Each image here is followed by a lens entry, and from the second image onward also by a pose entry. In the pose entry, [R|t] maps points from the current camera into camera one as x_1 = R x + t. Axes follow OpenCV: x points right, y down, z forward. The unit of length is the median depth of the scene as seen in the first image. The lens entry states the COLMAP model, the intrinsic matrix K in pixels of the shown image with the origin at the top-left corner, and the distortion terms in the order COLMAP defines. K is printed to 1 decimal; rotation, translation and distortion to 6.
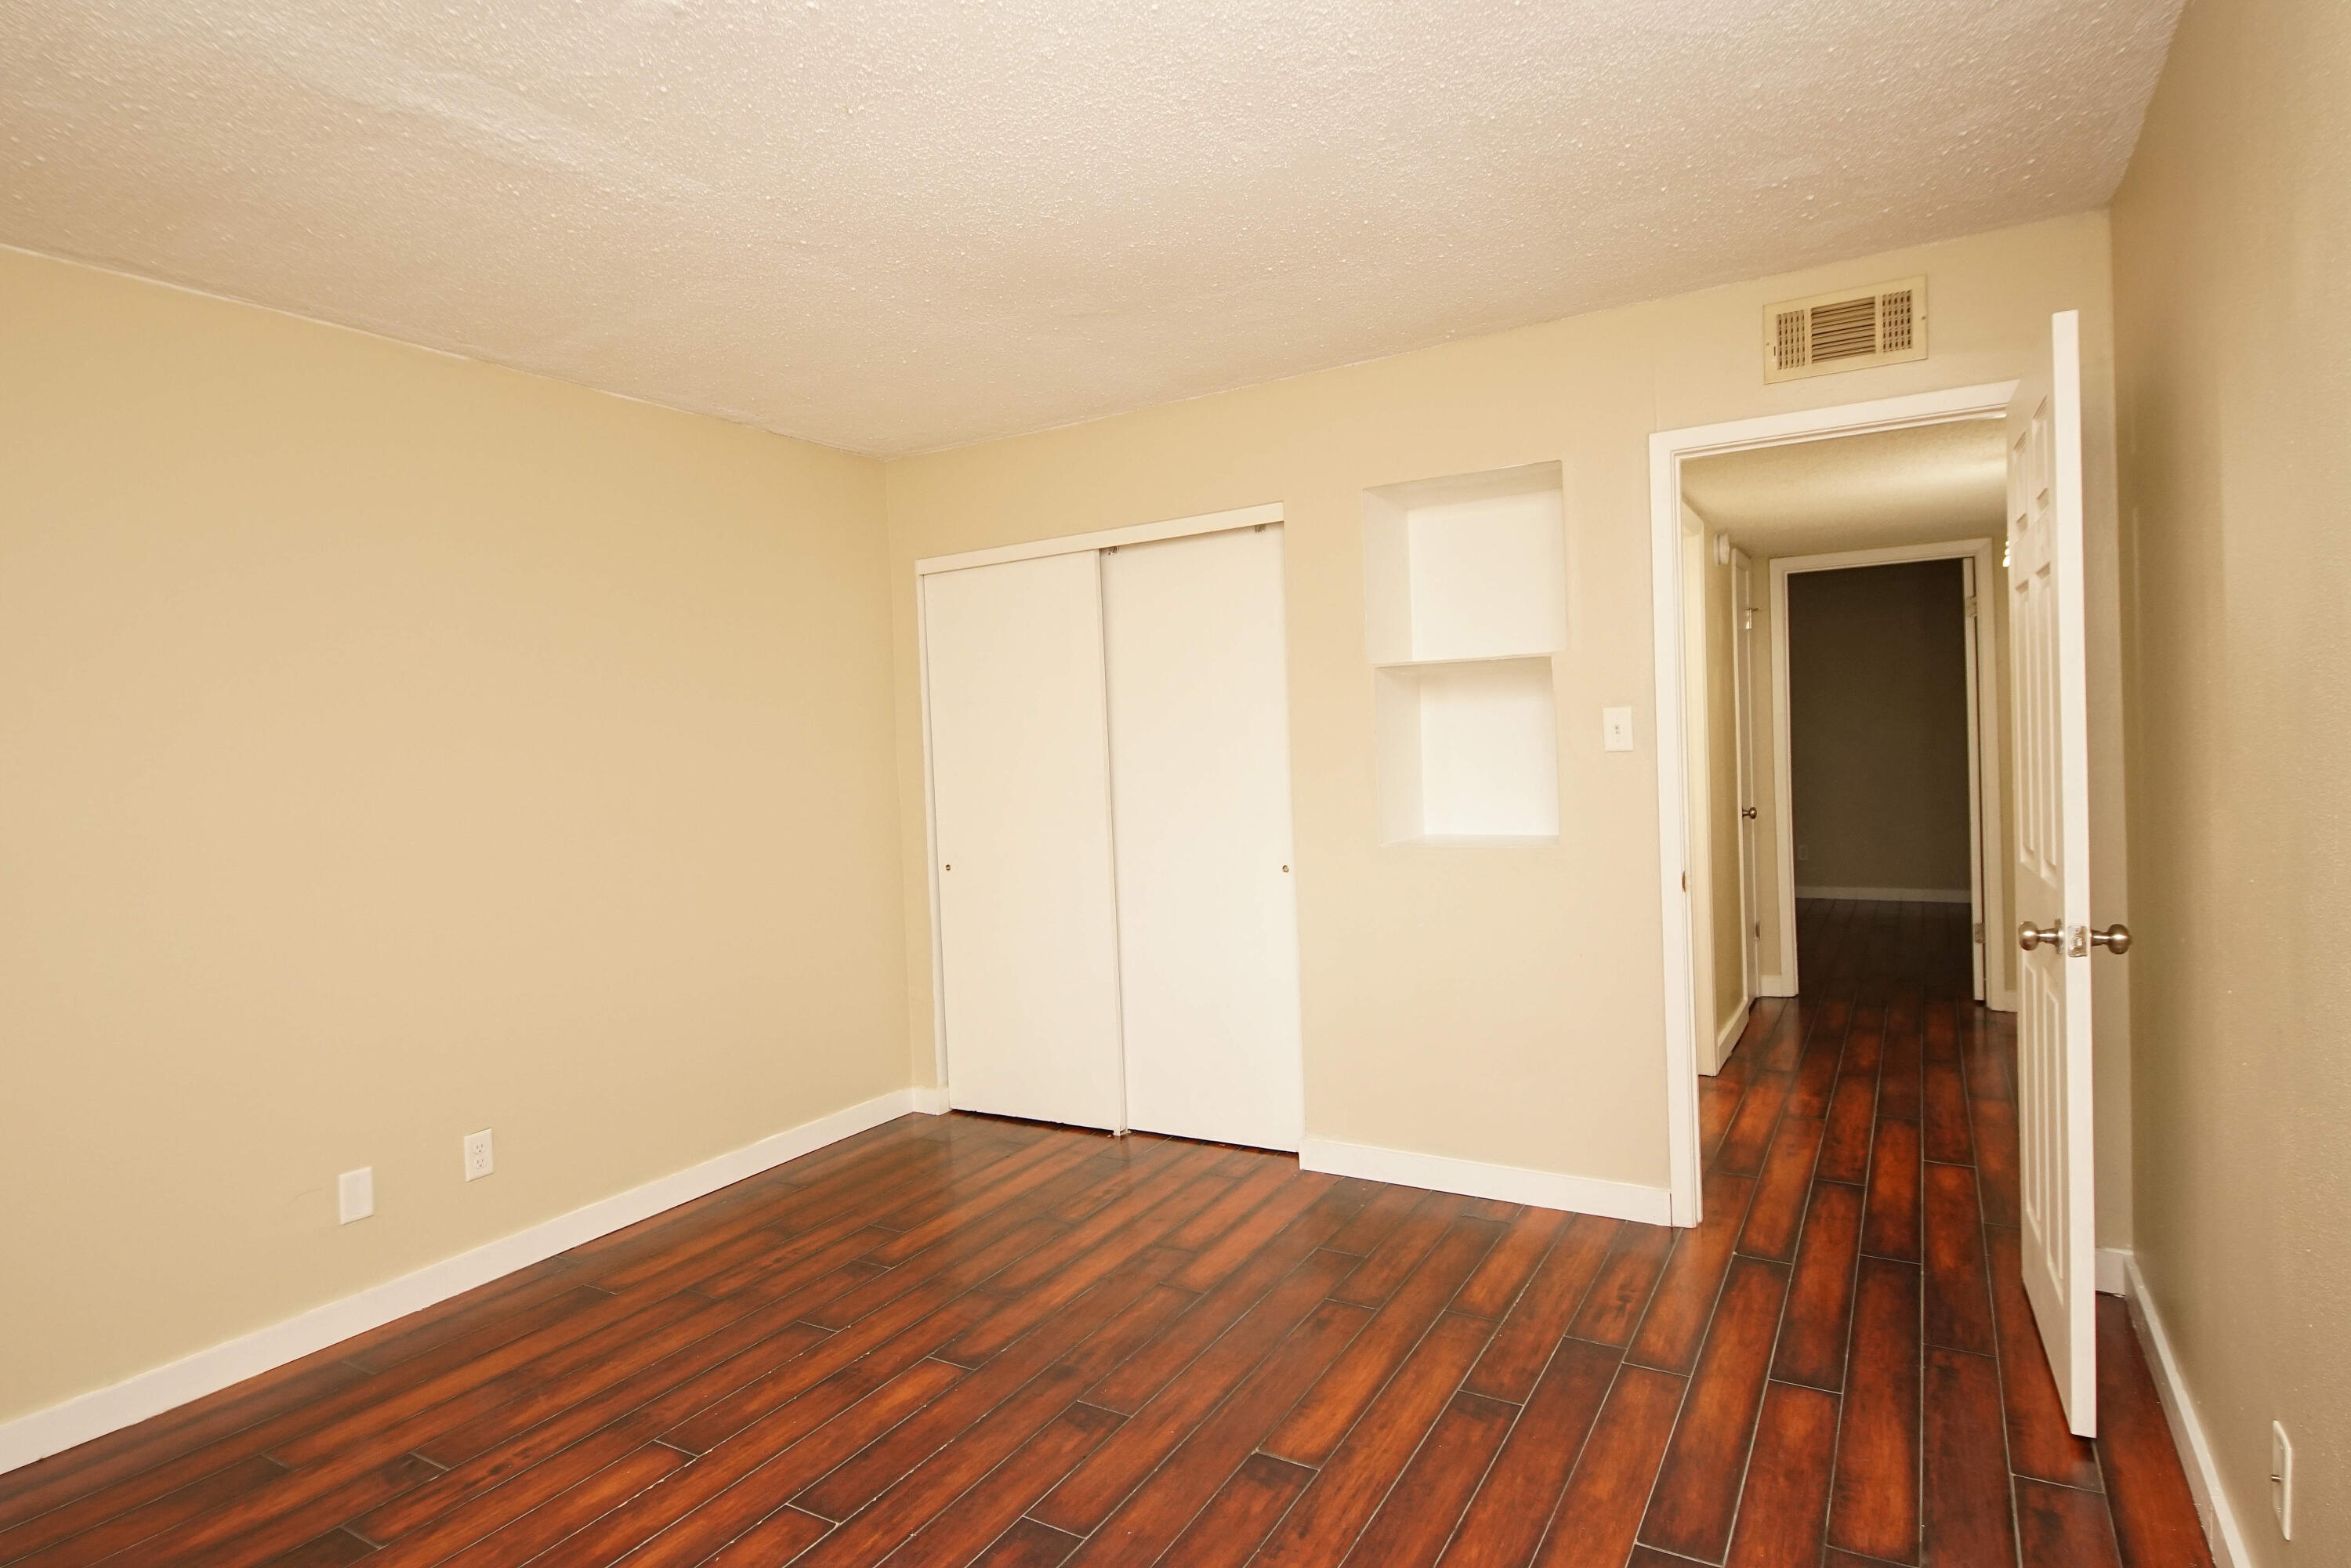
lens RADIAL K [[1256.9, 0, 1156.8], [0, 1256.9, 774.1], [0, 0, 1]] dist [0.040697, -0.038683]
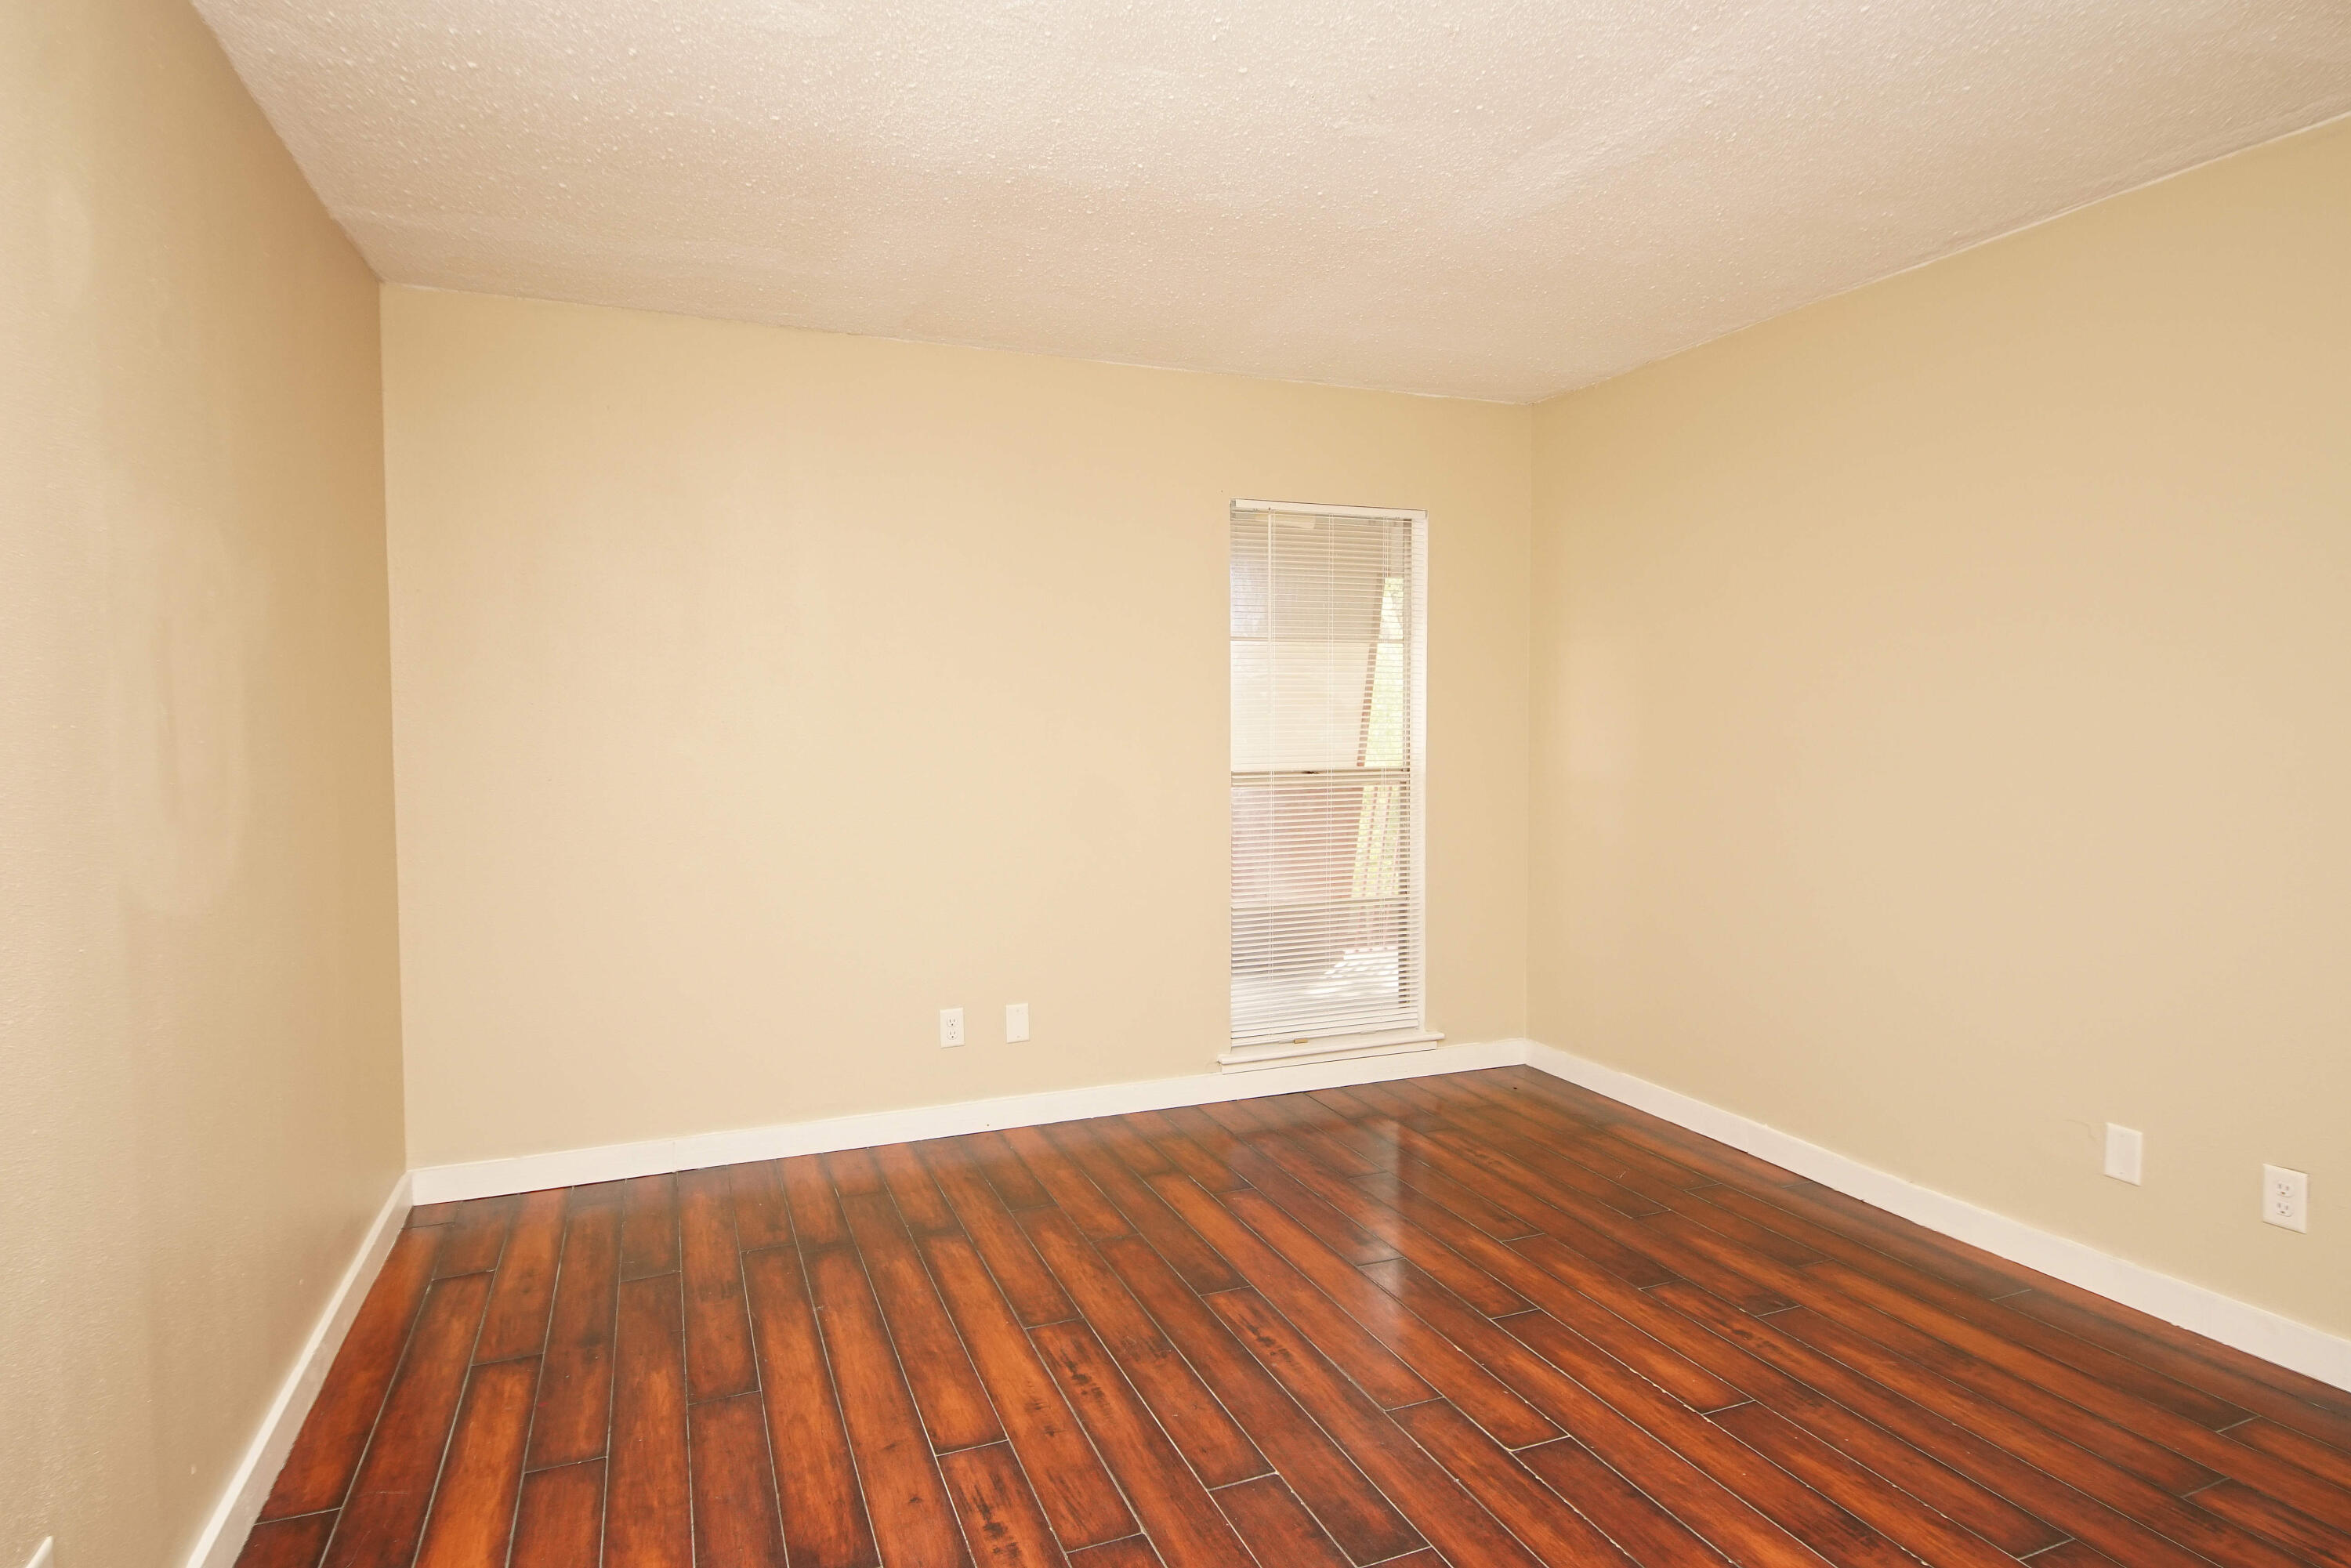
lens RADIAL K [[1256.9, 0, 1156.8], [0, 1256.9, 774.1], [0, 0, 1]] dist [0.040697, -0.038683]
pose [[-0.599454, 0.082479, -0.796148, 0.562781], [0.008231, 0.995259, 0.096909, -0.039640], [0.800367, 0.051540, -0.597291, 1.117633]]
